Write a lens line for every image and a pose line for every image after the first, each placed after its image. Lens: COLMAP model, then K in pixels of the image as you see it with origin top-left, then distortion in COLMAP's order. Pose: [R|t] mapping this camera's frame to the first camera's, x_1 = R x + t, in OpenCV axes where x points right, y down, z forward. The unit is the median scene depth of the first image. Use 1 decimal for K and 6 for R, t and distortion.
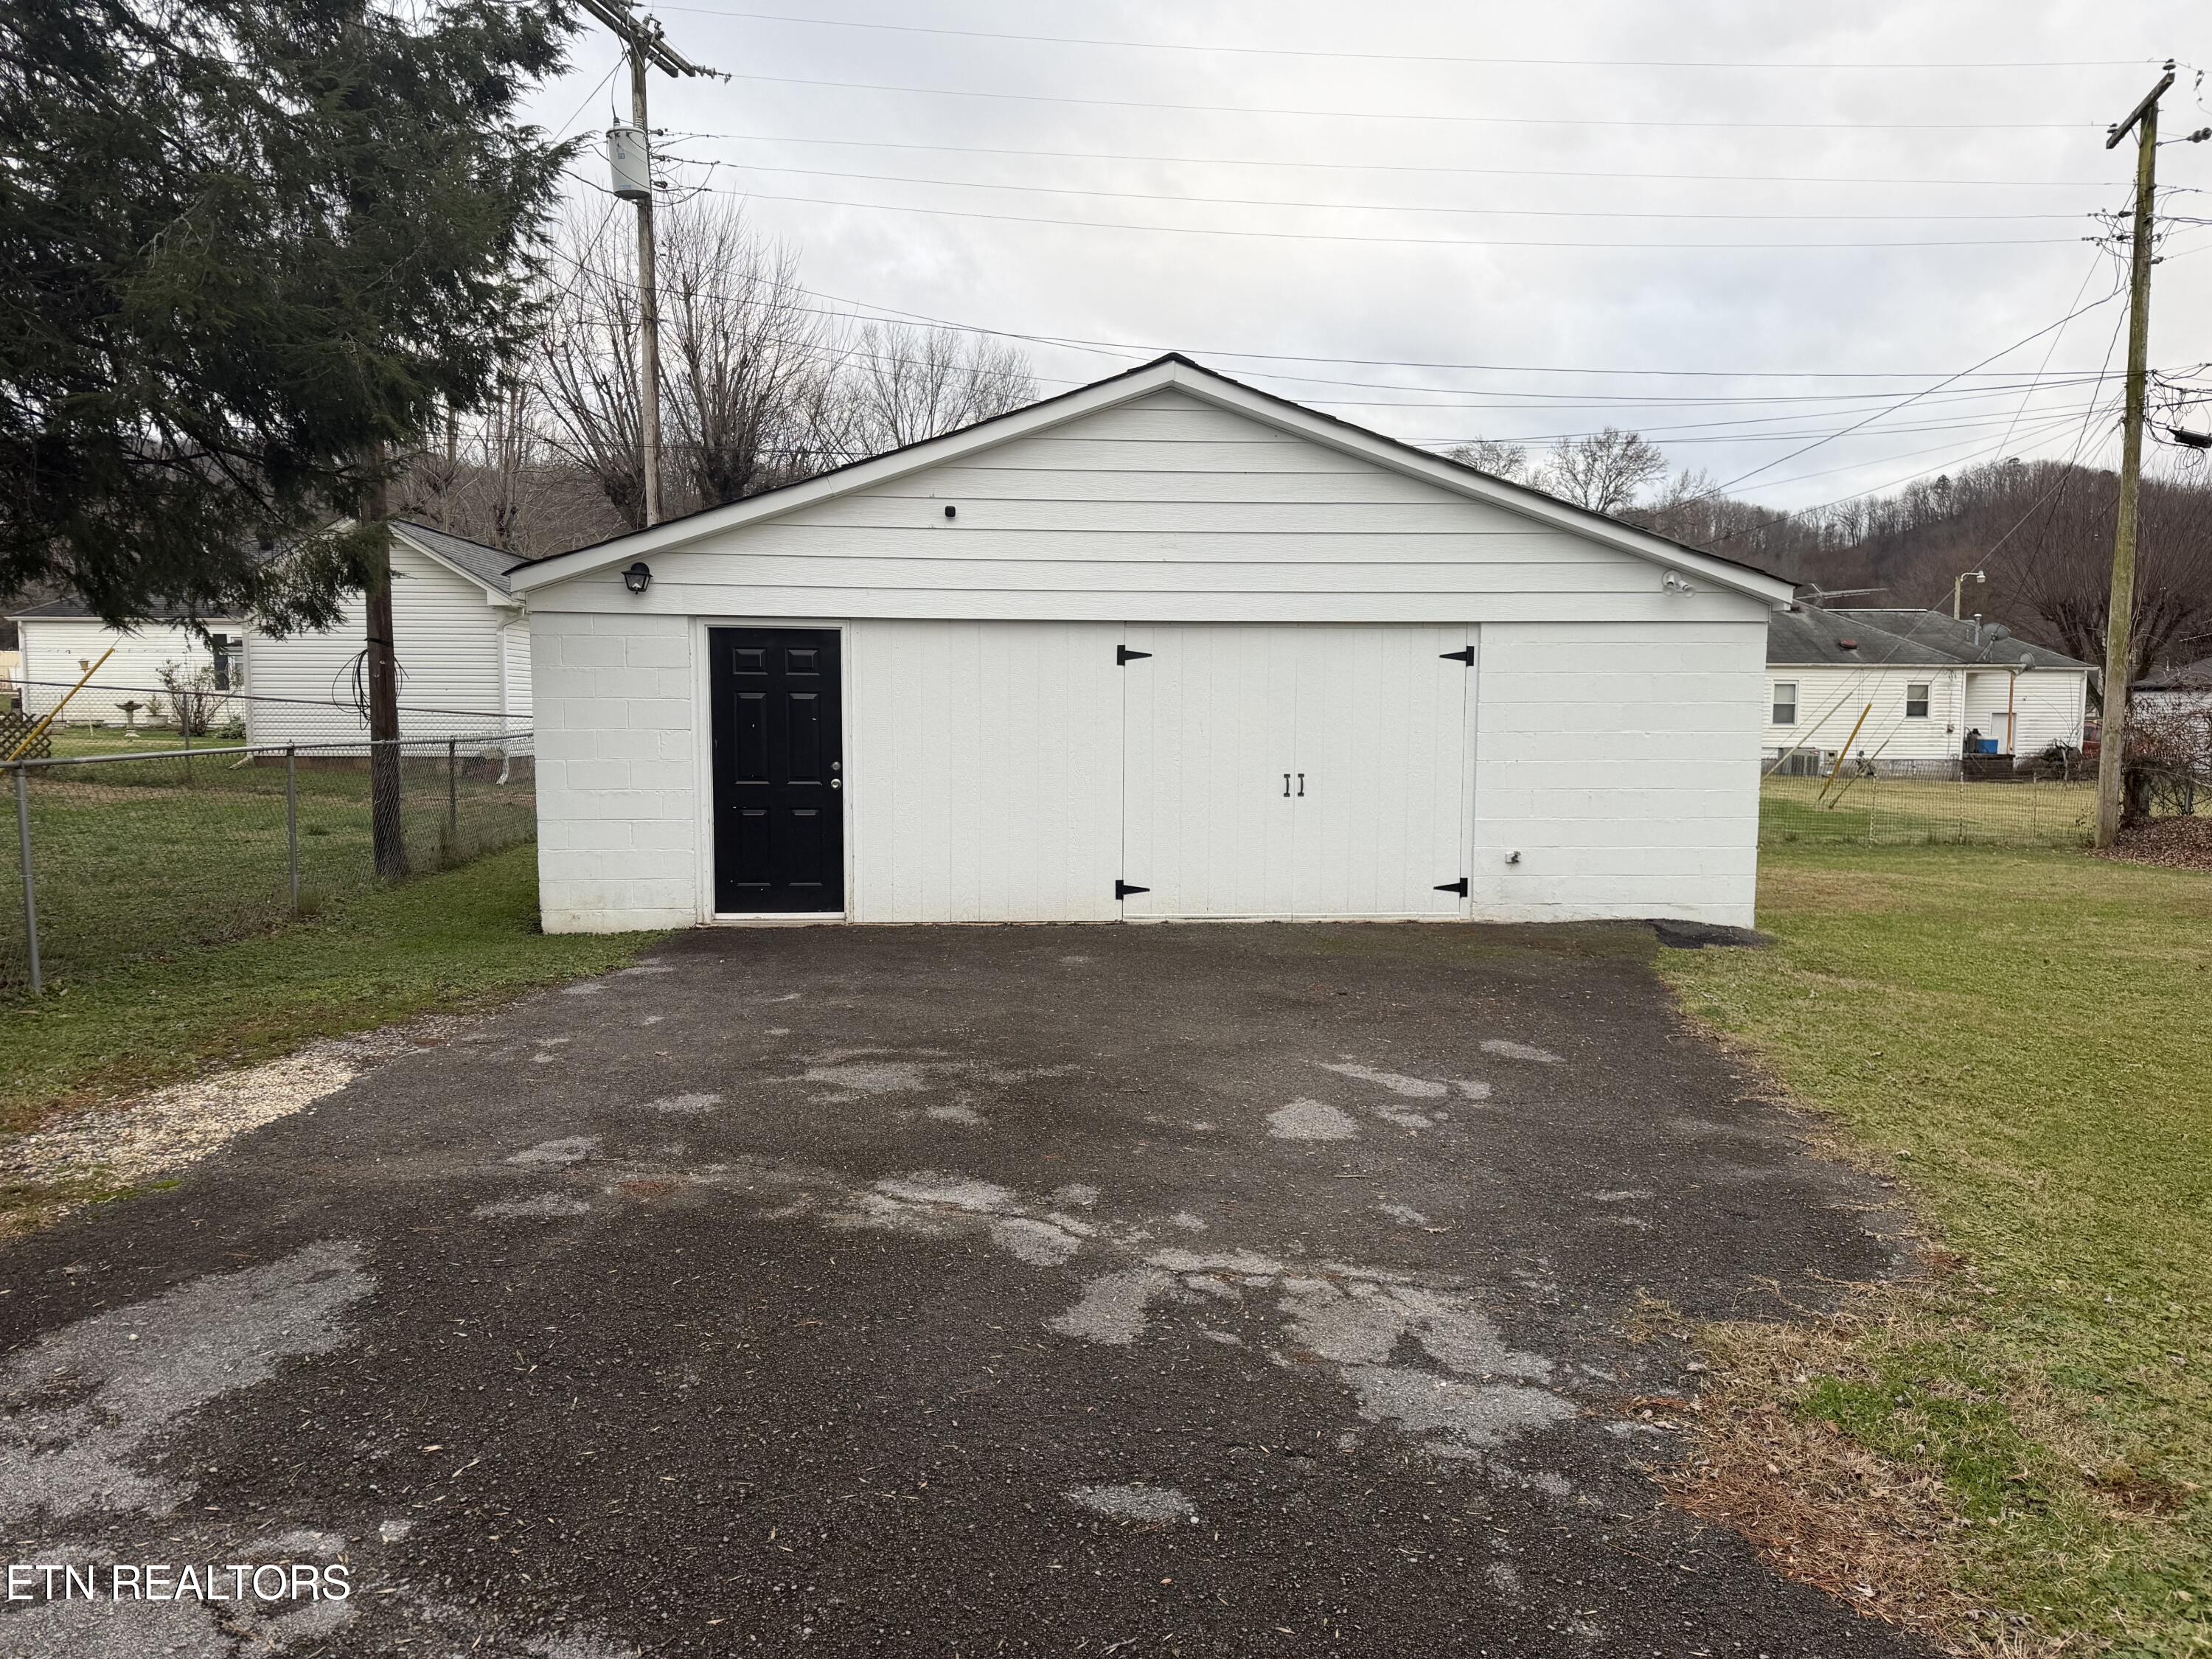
lens RADIAL K [[1588.8, 0, 1106.0], [0, 1588.8, 829.5], [0, 0, 1]] dist [0.114975, -0.181359]
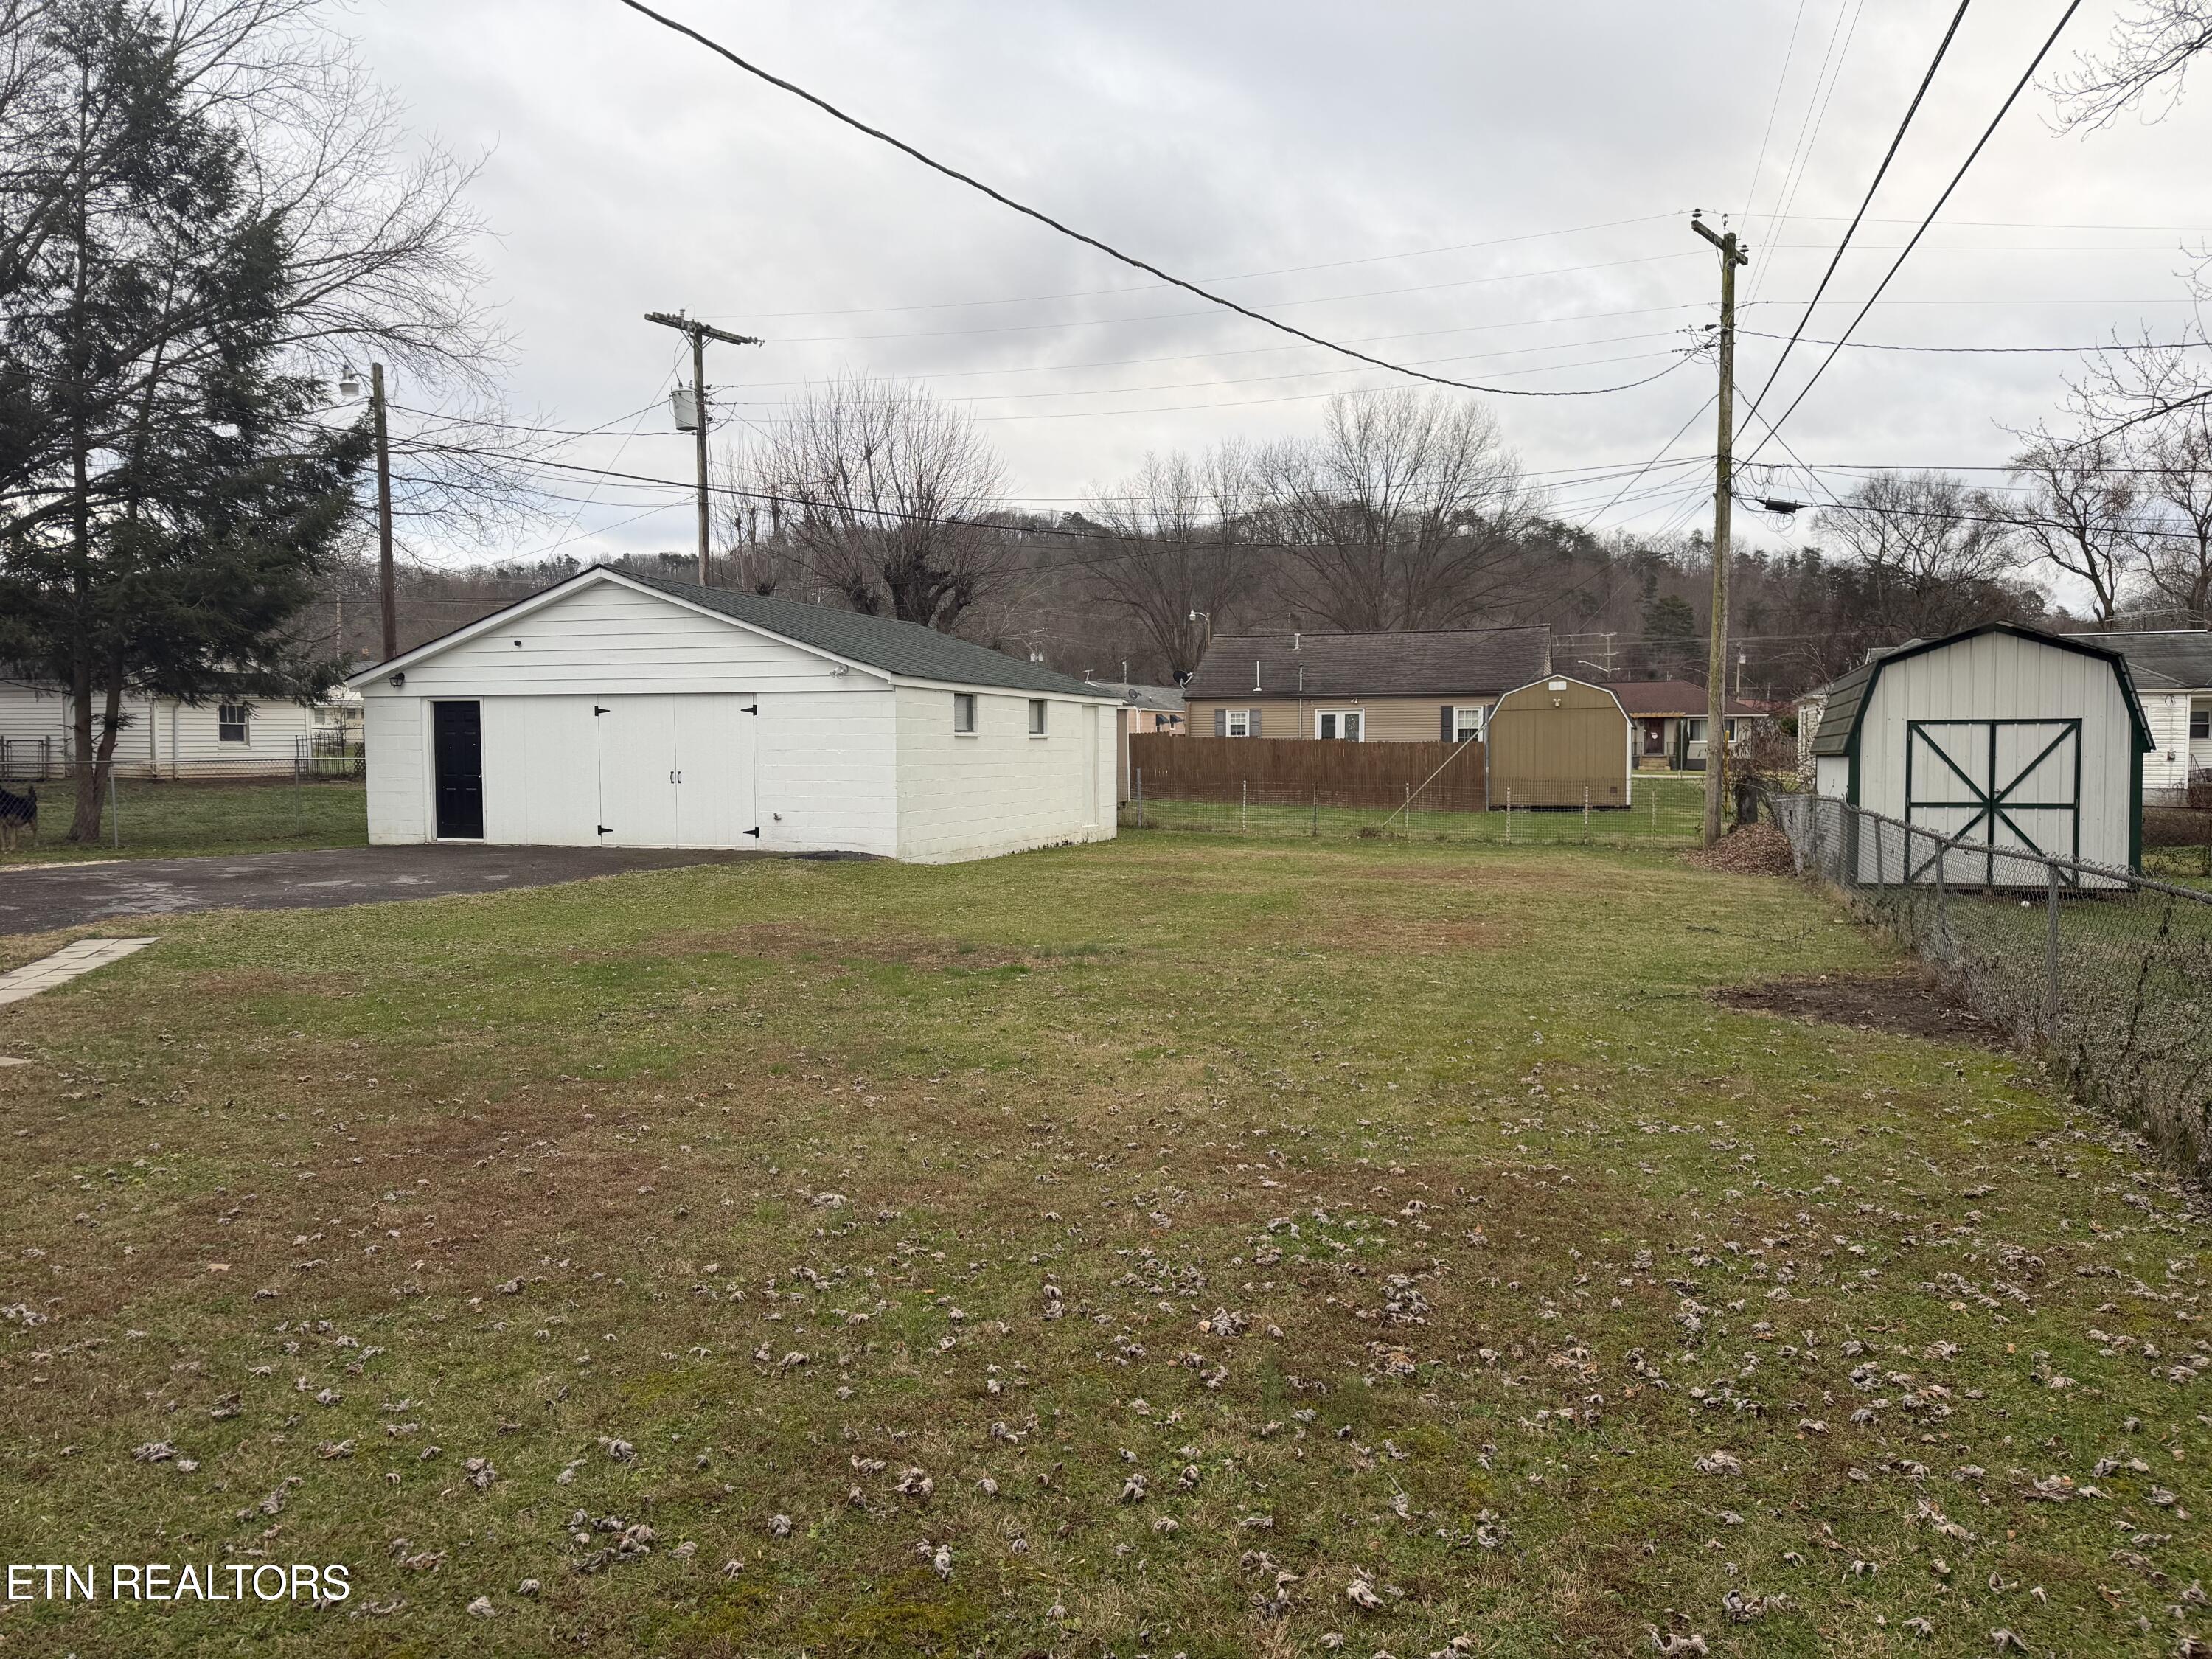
lens RADIAL K [[1588.8, 0, 1106.0], [0, 1588.8, 829.5], [0, 0, 1]] dist [0.114975, -0.181359]
pose [[0.917040, 0.014709, -0.398523, 1.371821], [-0.023781, 0.999558, -0.017830, 0.057608], [0.398085, 0.025828, 0.916985, -0.571369]]
